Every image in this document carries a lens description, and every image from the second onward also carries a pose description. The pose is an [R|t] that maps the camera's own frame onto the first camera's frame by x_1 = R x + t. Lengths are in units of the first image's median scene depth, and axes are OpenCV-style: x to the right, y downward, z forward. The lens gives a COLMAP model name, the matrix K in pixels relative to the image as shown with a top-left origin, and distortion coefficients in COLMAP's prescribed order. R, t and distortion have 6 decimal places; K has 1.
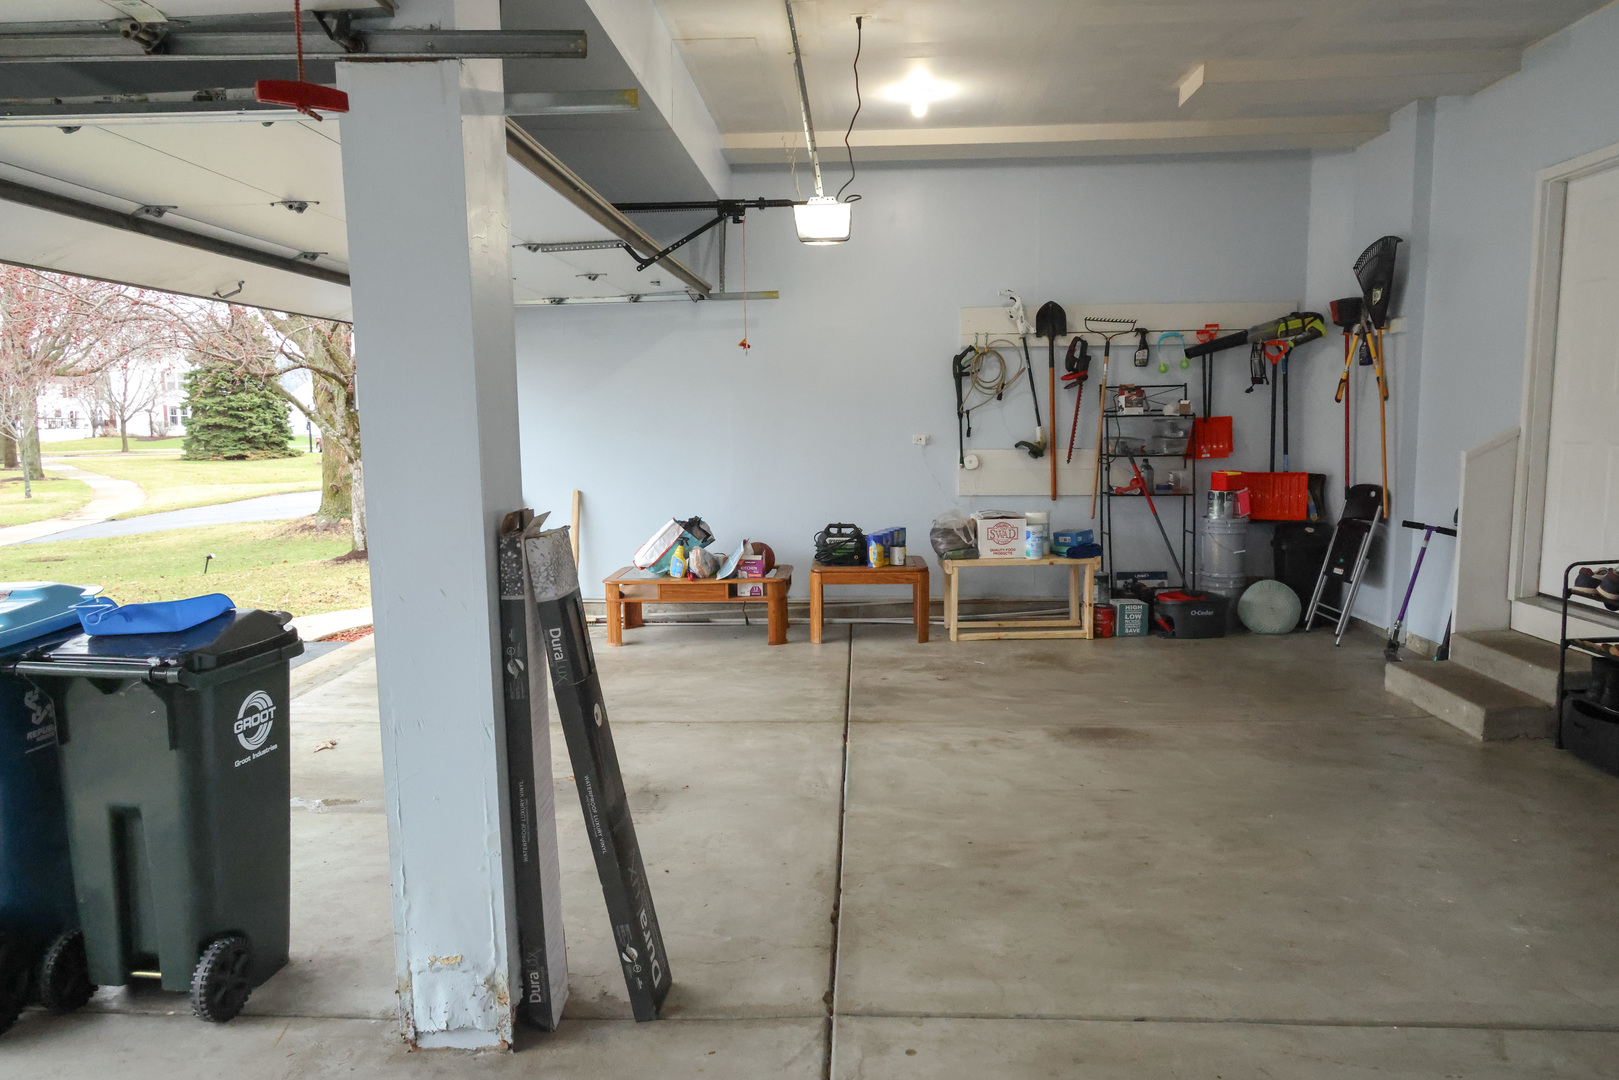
lens RADIAL K [[1181.5, 0, 809.5], [0, 1181.5, 540.0], [0, 0, 1]] dist [0.021941, 0.001311]
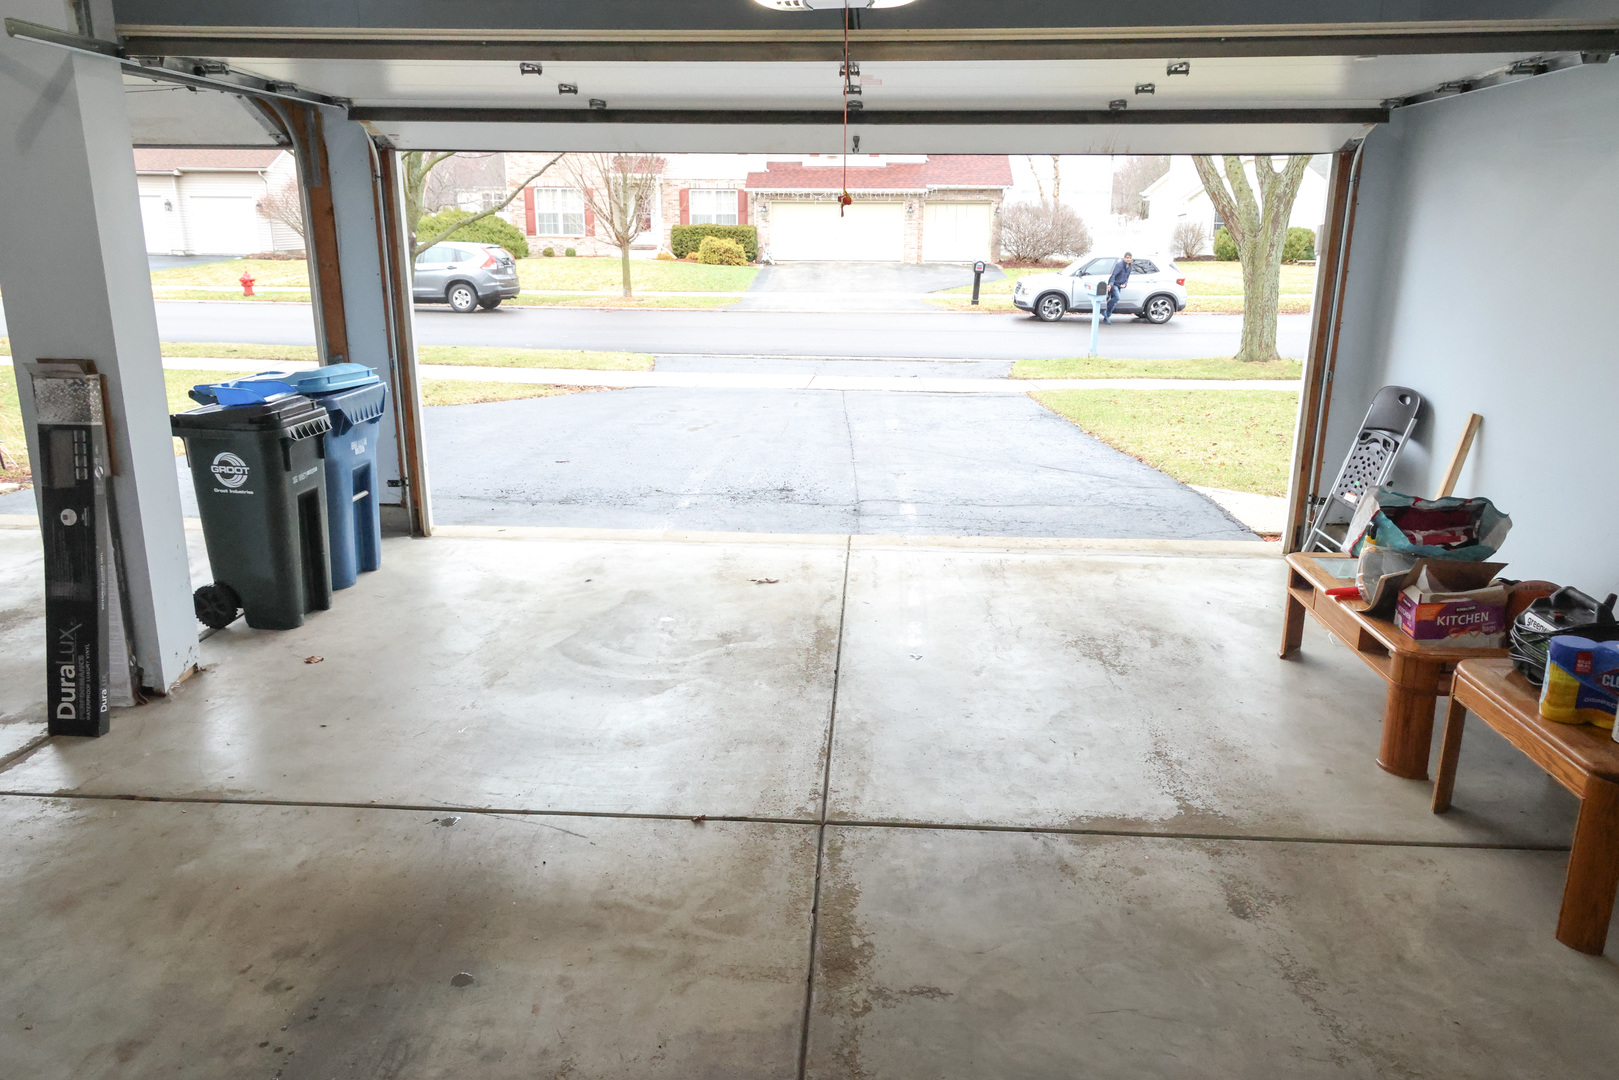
lens RADIAL K [[1130.5, 0, 805.1], [0, 1130.5, 535.5], [0, 0, 1]] dist [0.006825, -0.001611]
pose [[-0.015699, 0.280118, -0.959837, 1.022966], [-0.117102, 0.952834, 0.279990, -0.286122], [0.992996, 0.116794, 0.017844, 1.741113]]
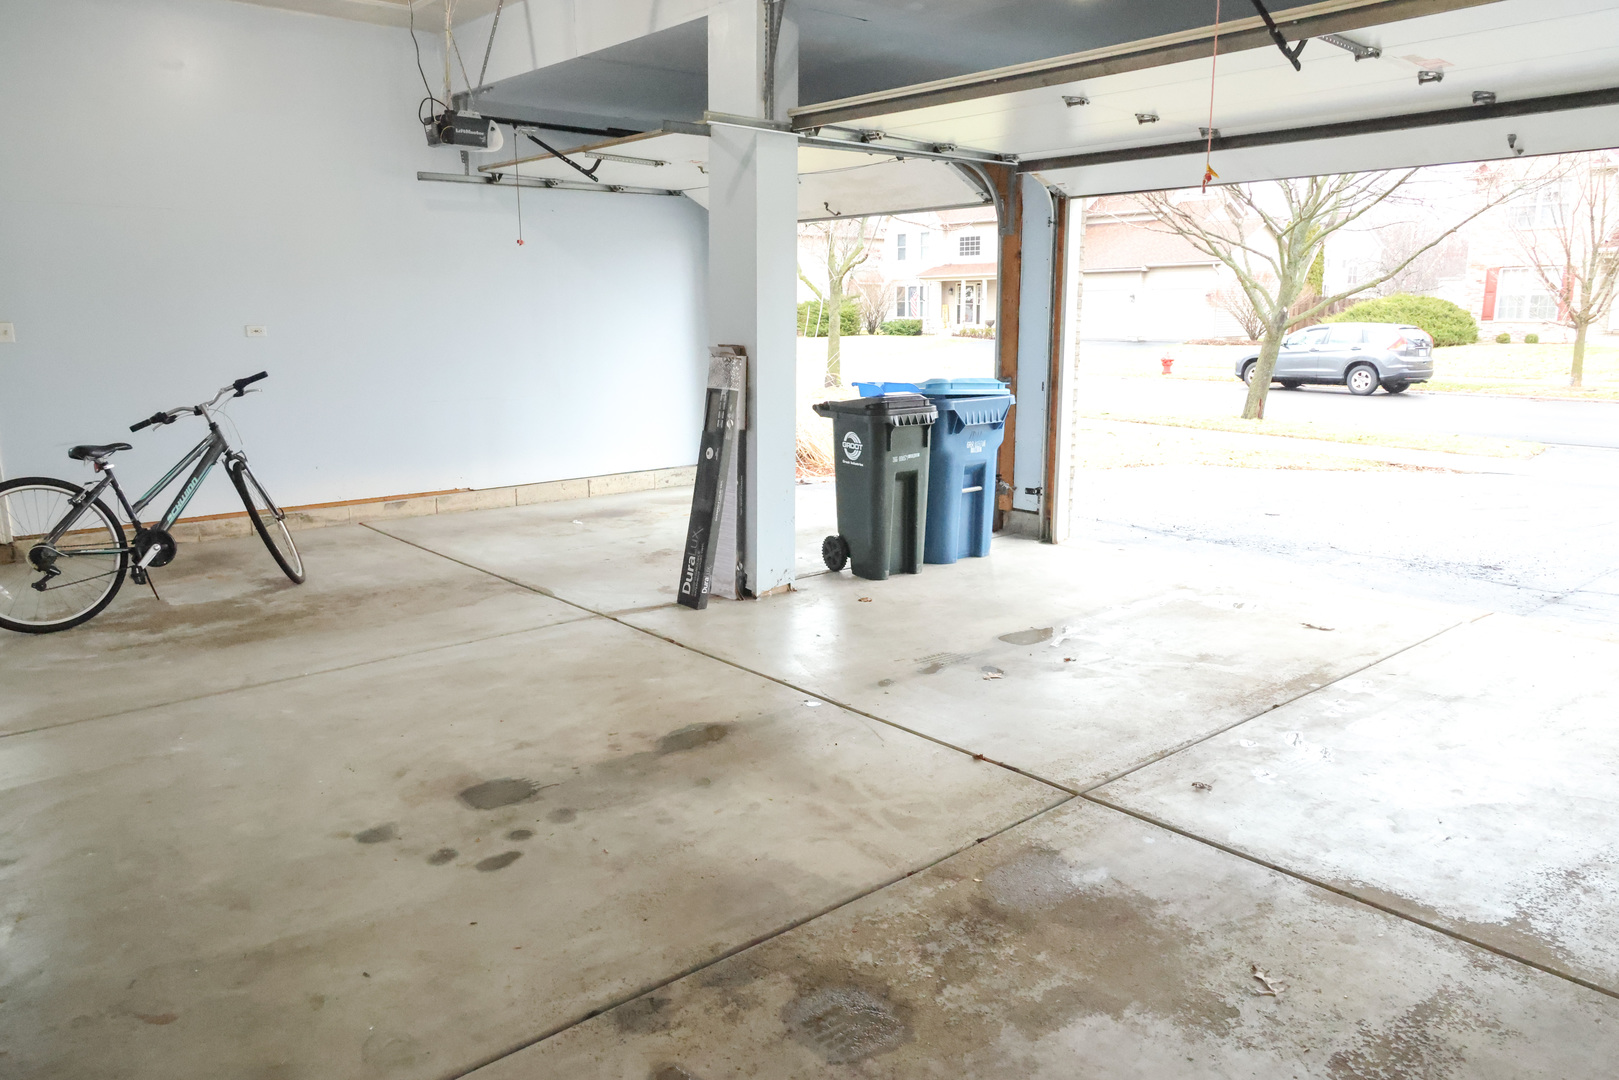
lens RADIAL K [[1130.5, 0, 805.1], [0, 1130.5, 535.5], [0, 0, 1]] dist [0.006825, -0.001611]
pose [[-0.728305, 0.146501, -0.669410, 0.932019], [-0.062308, 0.958675, 0.277598, -0.240297], [0.682415, 0.243886, -0.689079, 2.316040]]
